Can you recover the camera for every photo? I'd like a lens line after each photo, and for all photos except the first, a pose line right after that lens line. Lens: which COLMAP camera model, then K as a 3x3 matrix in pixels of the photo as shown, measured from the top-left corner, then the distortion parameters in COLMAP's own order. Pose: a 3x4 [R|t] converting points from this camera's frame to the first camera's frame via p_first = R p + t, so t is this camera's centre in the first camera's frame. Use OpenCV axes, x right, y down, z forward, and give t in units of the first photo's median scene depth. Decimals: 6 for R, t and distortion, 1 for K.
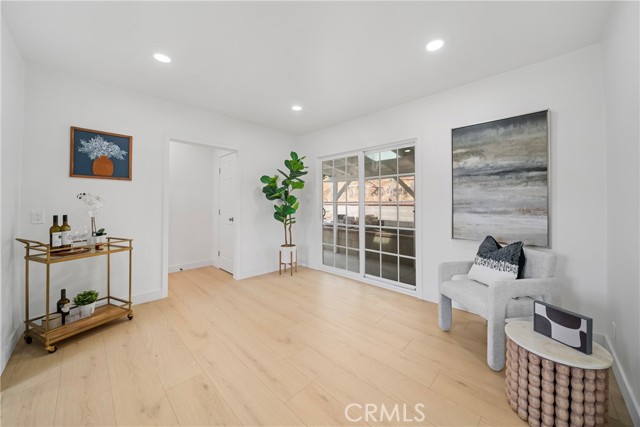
lens RADIAL K [[231.8, 0, 320.0], [0, 231.8, 206.0], [0, 0, 1]] dist [0.000003, -0.000005]
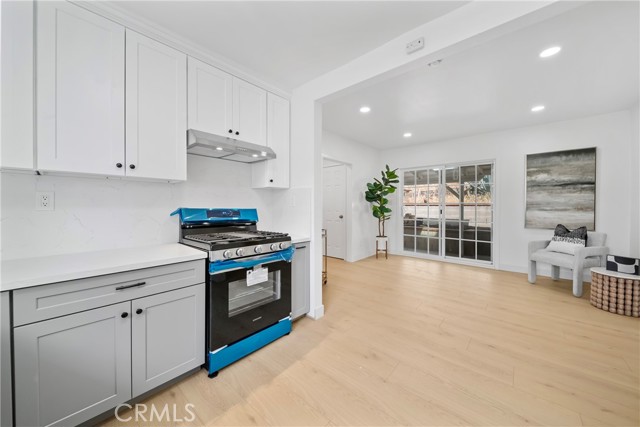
lens RADIAL K [[229.1, 0, 322.1], [0, 229.1, 211.3], [0, 0, 1]] dist [-0.000950, -0.000154]
pose [[0.997903, -0.003461, 0.064630, -0.937040], [0.001957, 0.999726, 0.023319, -0.001844], [-0.064693, -0.023144, 0.997637, -0.444427]]
